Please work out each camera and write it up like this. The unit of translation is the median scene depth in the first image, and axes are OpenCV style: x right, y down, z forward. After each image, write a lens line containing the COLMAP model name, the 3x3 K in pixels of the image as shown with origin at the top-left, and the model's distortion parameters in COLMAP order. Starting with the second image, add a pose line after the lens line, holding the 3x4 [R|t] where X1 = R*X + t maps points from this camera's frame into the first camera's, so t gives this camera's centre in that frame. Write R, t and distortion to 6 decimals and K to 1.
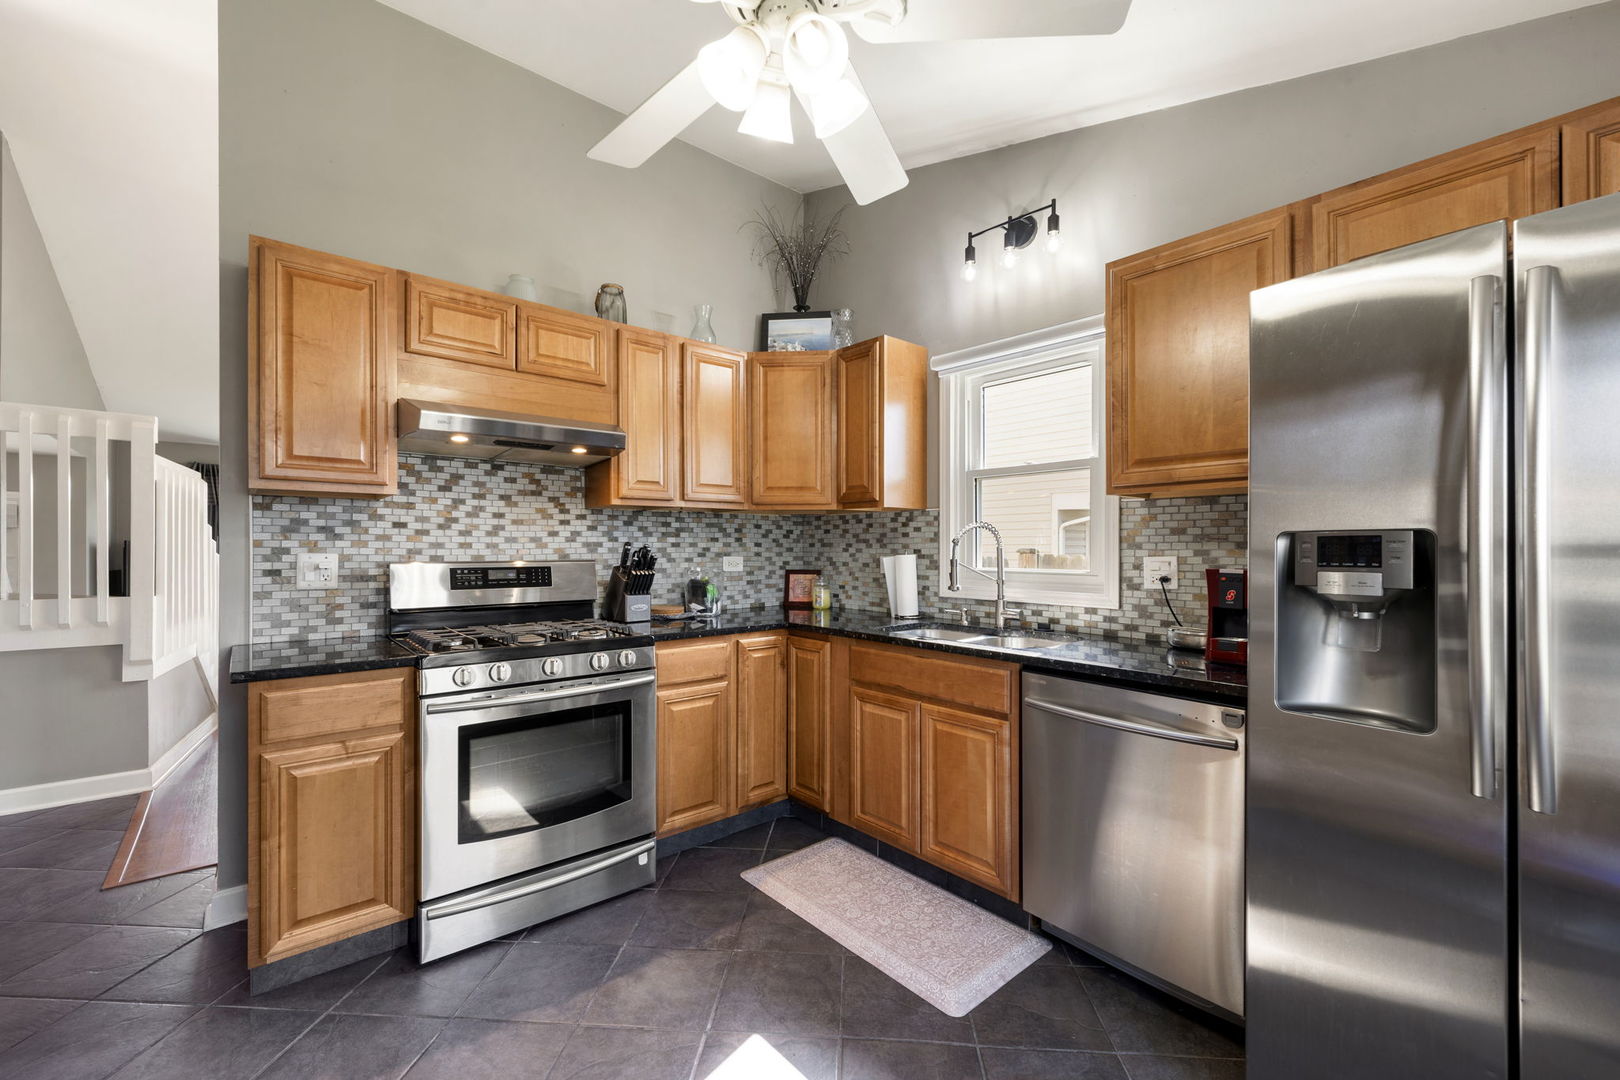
lens RADIAL K [[649.9, 0, 818.1], [0, 649.9, 540.6], [0, 0, 1]] dist [-0.002042, 0.000206]
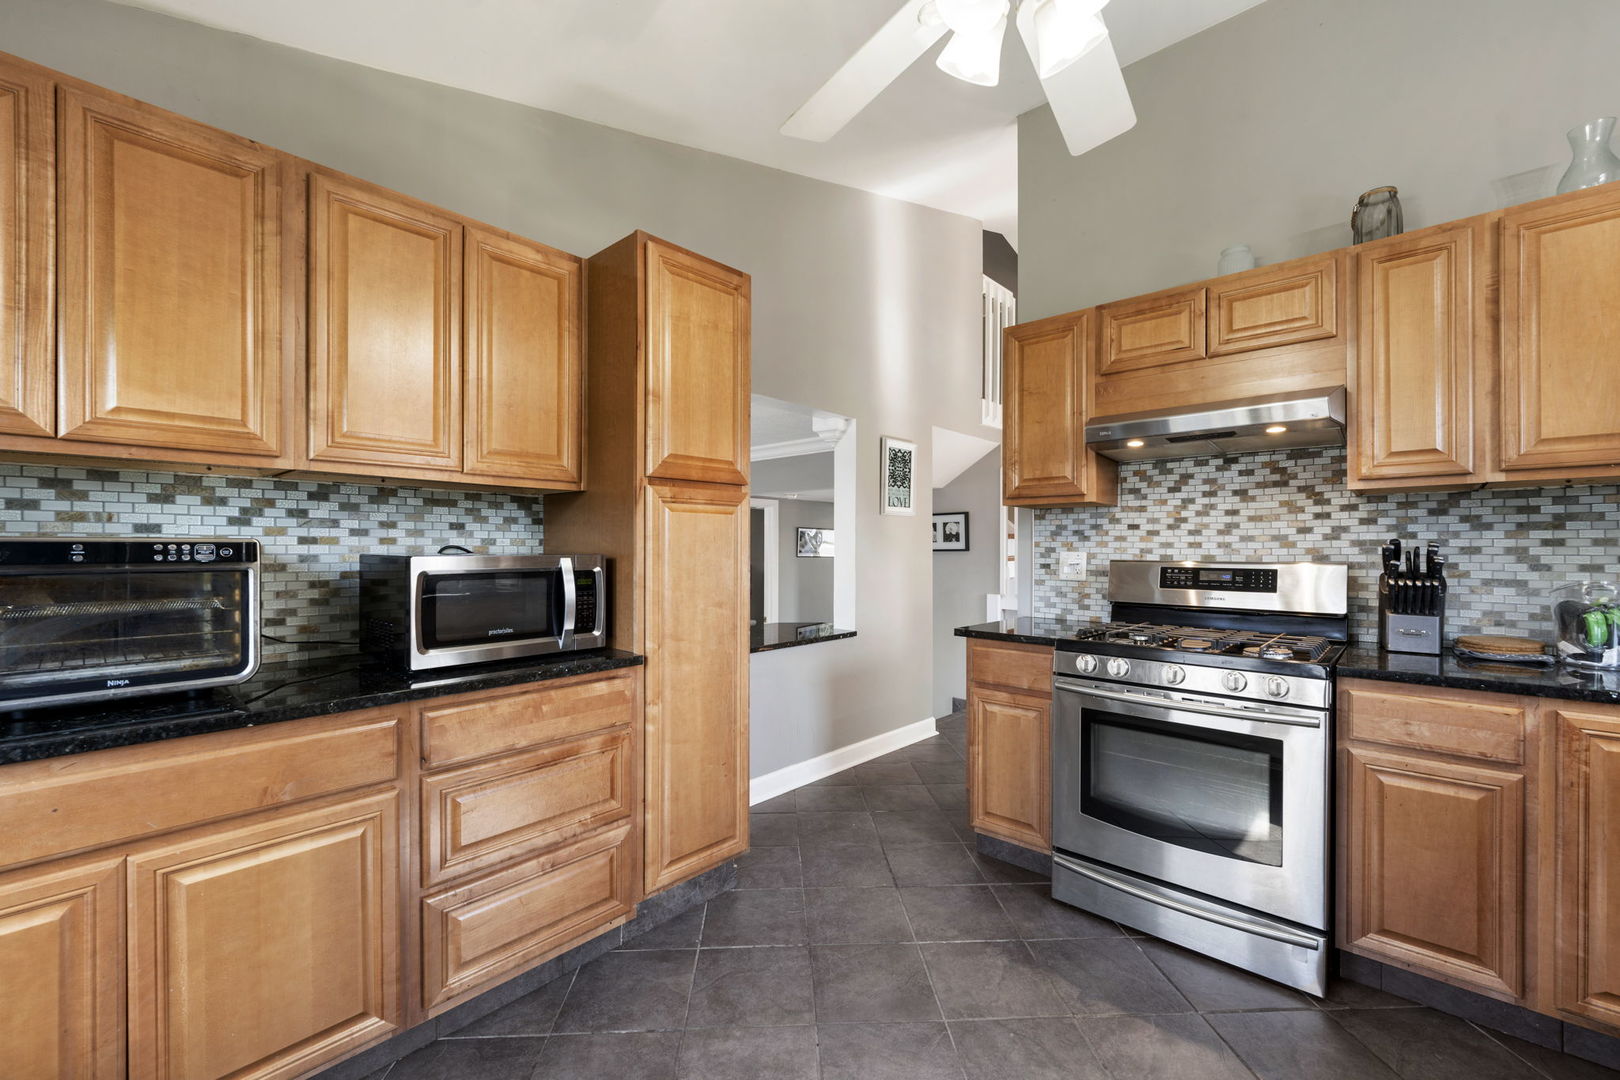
lens RADIAL K [[649.9, 0, 818.5], [0, 649.9, 549.3], [0, 0, 1]] dist [-0.002042, 0.000206]
pose [[0.128729, 0.003014, -0.991675, 0.361058], [0.012089, 0.999916, 0.004608, 0.002517], [0.991606, -0.012581, 0.128682, 0.300168]]
